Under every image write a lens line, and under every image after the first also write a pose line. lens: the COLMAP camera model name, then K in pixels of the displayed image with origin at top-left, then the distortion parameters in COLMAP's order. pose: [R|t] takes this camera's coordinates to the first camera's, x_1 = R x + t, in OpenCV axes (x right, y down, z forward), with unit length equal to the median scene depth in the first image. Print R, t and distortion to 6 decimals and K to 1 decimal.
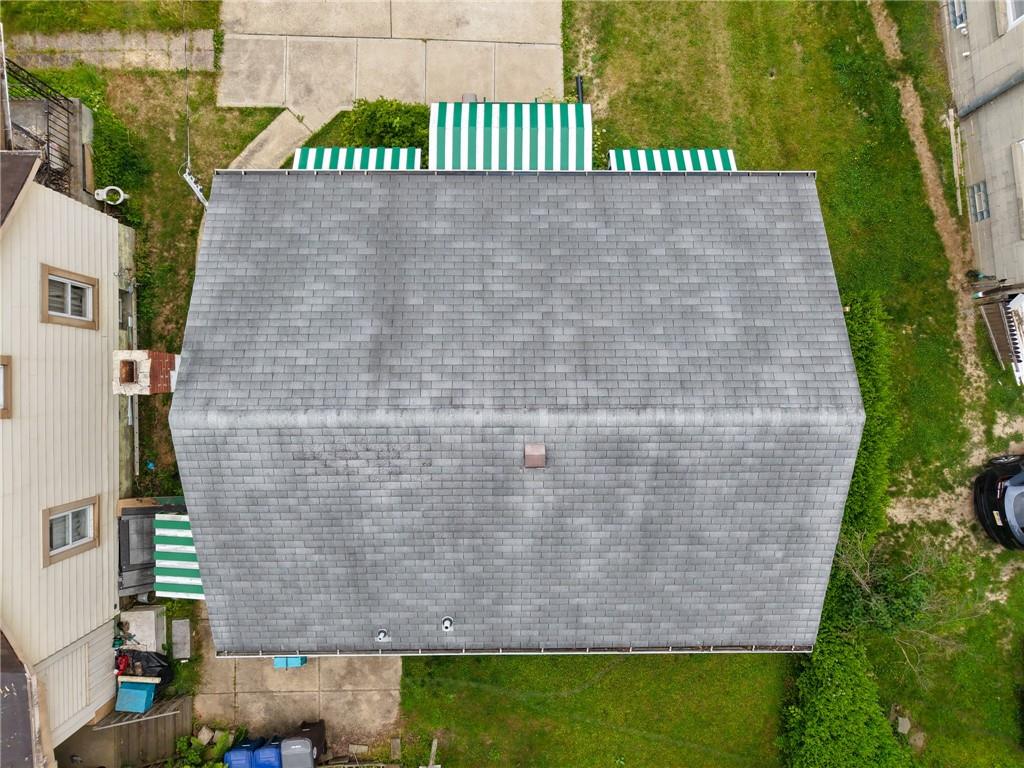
lens RADIAL K [[686.6, 0, 512.0], [0, 686.6, 384.0], [0, 0, 1]] dist [0.001640, -0.001902]
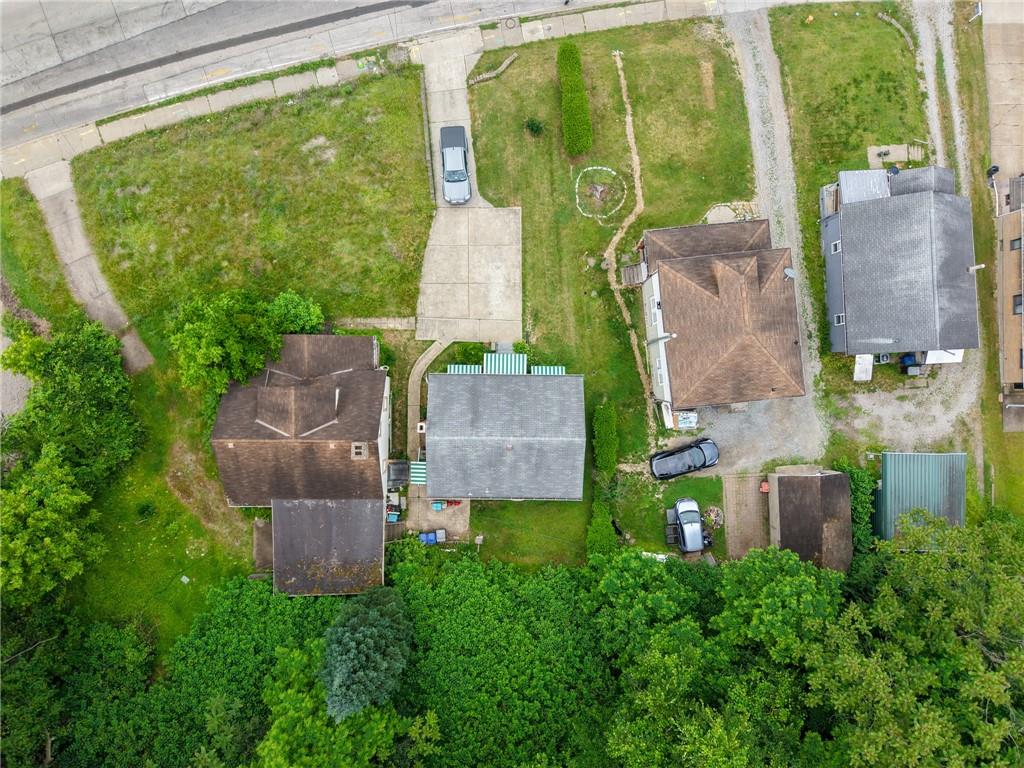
lens RADIAL K [[686.6, 0, 512.0], [0, 686.6, 384.0], [0, 0, 1]] dist [0.001640, -0.001902]
pose [[0.999896, 0.014186, 0.002714, 0.022792], [-0.014164, 0.999869, -0.007852, -0.177982], [-0.002825, 0.007813, 0.999965, -2.278397]]
